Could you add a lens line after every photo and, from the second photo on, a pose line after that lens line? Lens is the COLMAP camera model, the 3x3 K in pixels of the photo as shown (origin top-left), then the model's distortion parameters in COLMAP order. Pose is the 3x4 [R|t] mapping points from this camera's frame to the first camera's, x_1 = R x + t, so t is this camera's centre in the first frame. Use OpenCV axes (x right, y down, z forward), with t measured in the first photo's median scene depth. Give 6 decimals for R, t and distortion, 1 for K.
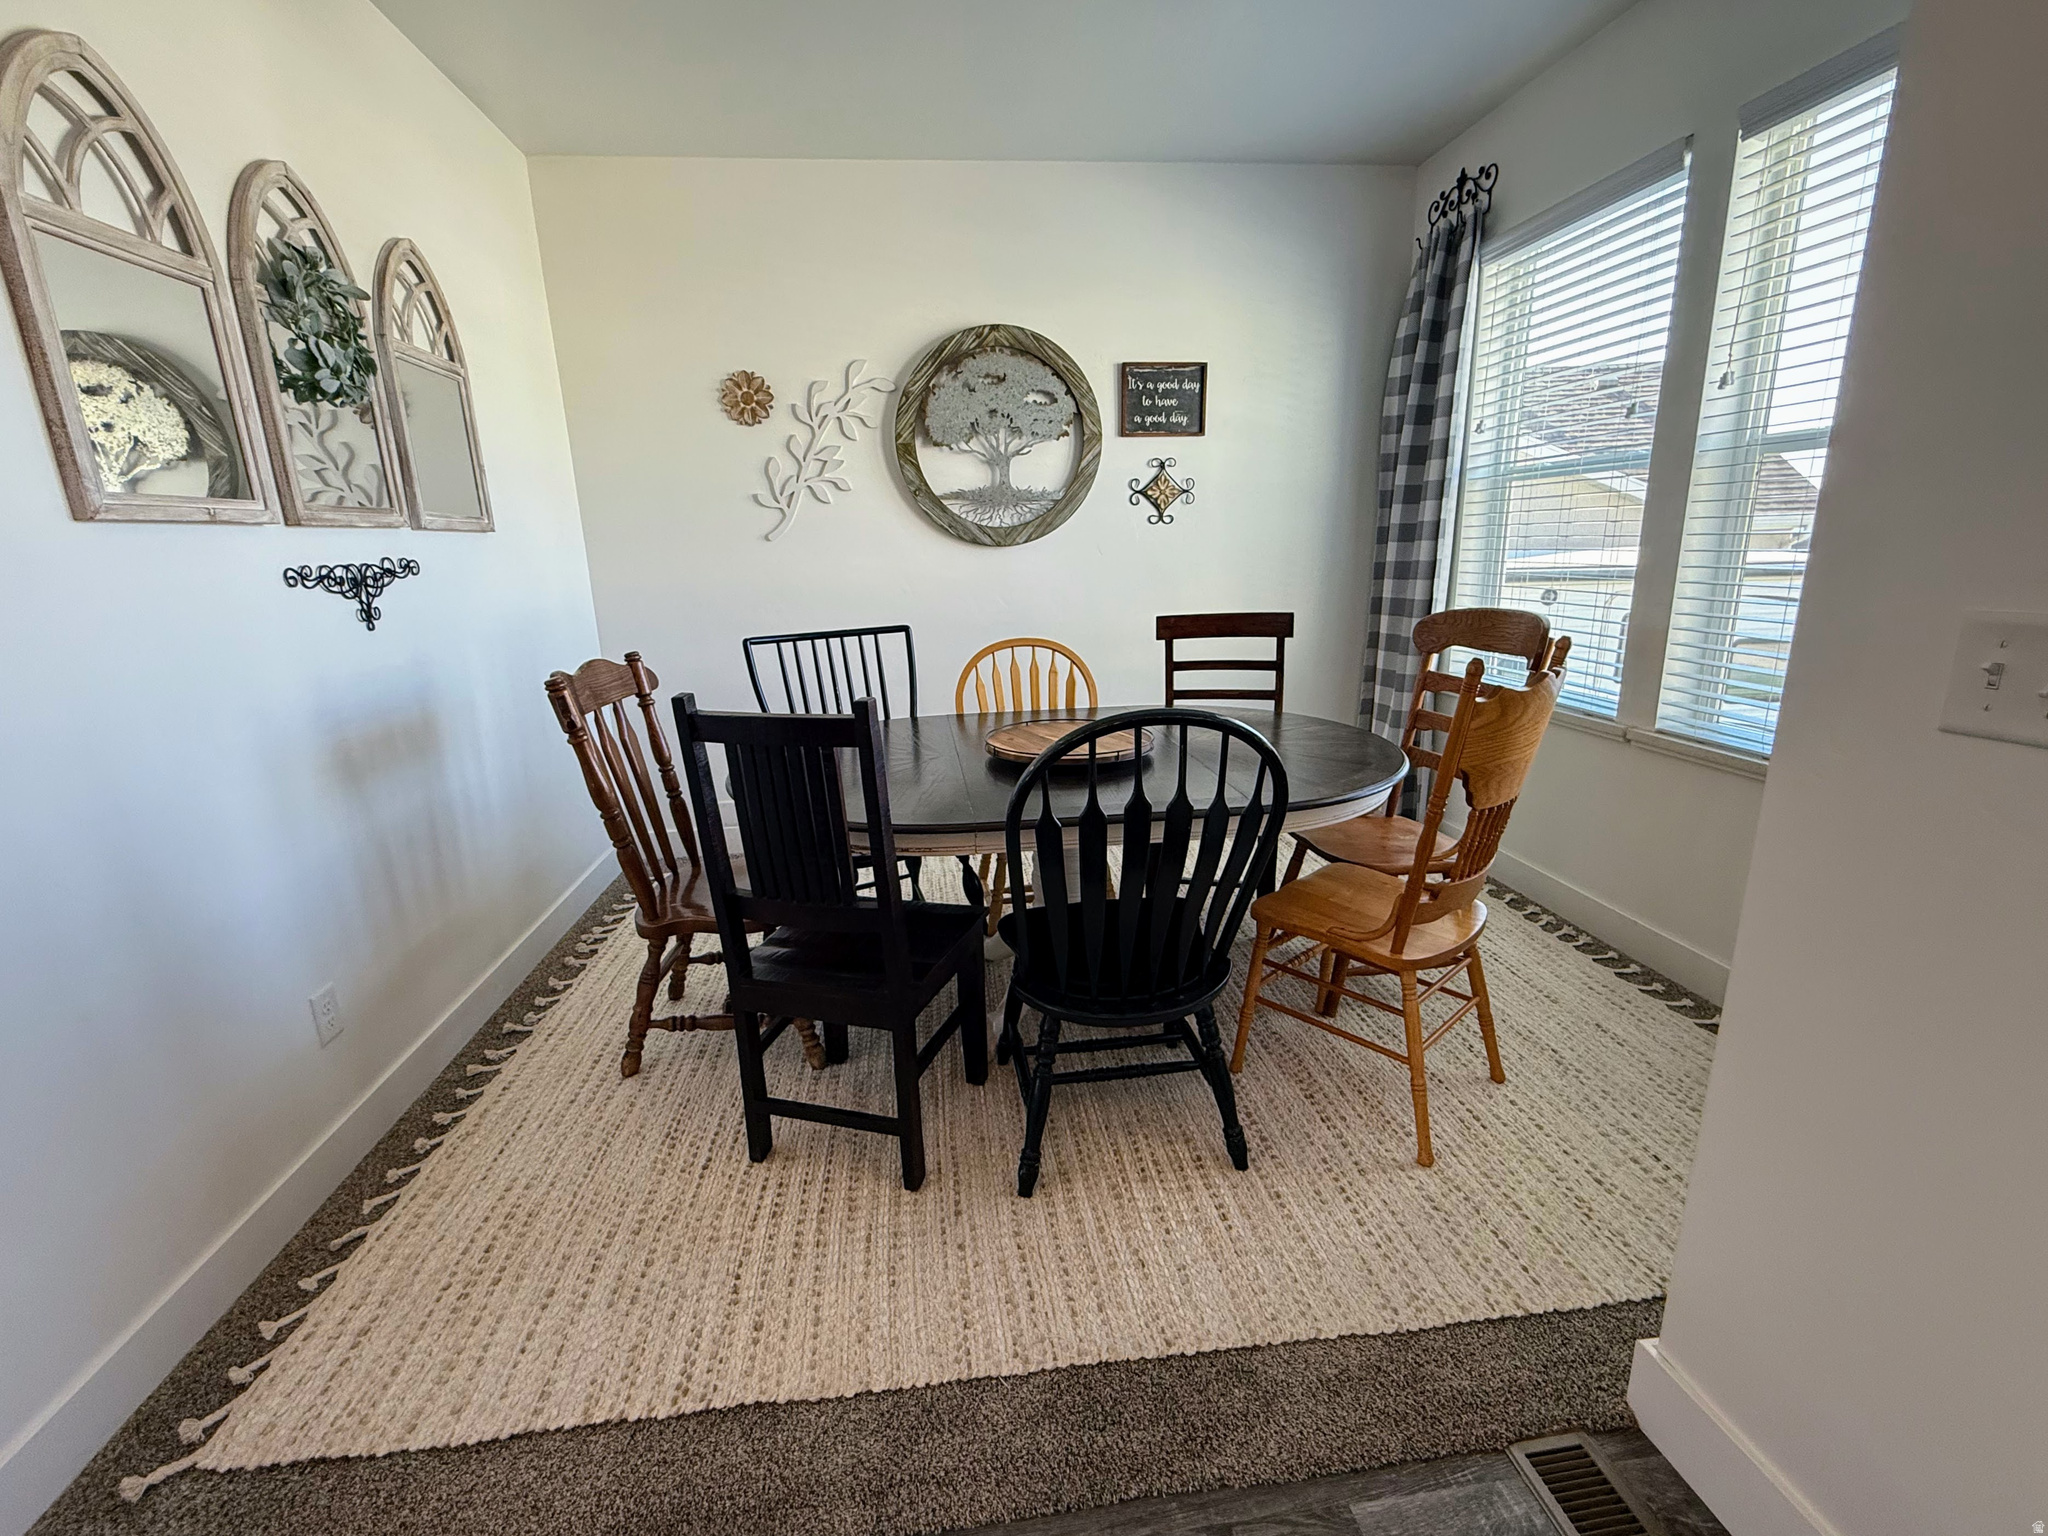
lens RADIAL K [[882.3, 0, 1019.5], [0, 882.3, 765.5], [0, 0, 1]] dist [0.000994, 0.000924]
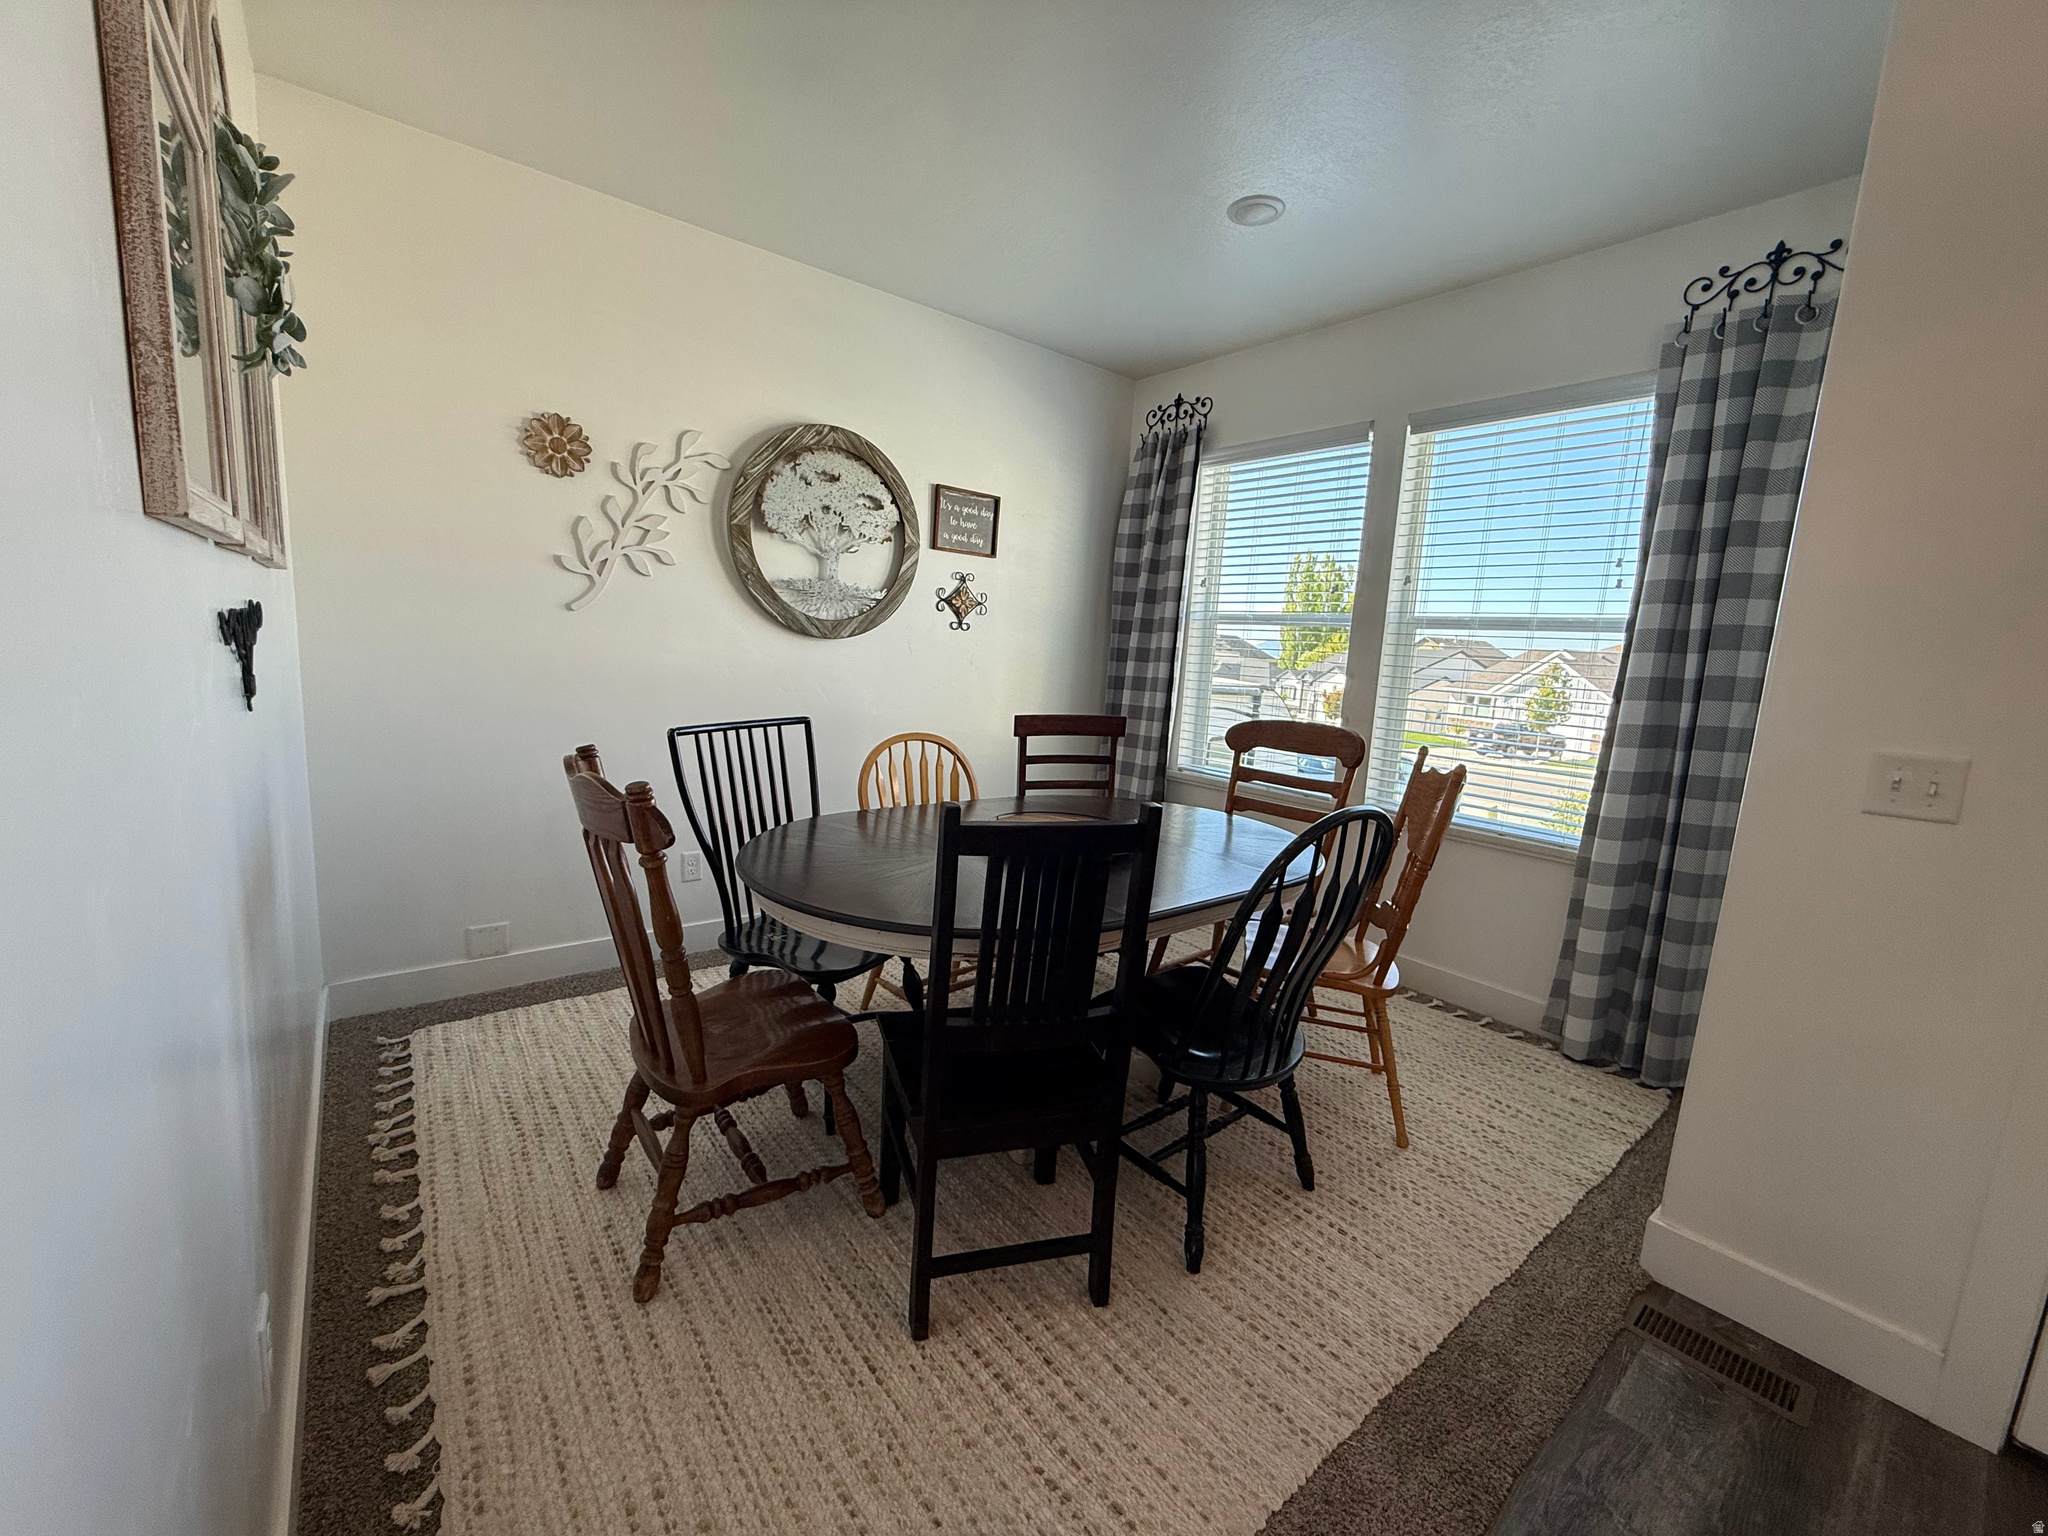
lens RADIAL K [[818.3, 0, 1015.7], [0, 818.3, 766.1], [0, 0, 1]] dist [-0.000387, -0.000032]
pose [[0.844291, -0.001445, 0.535883, -0.375256], [0.050093, 0.995831, -0.076237, -0.025556], [-0.533538, 0.091210, 0.840843, 0.131708]]
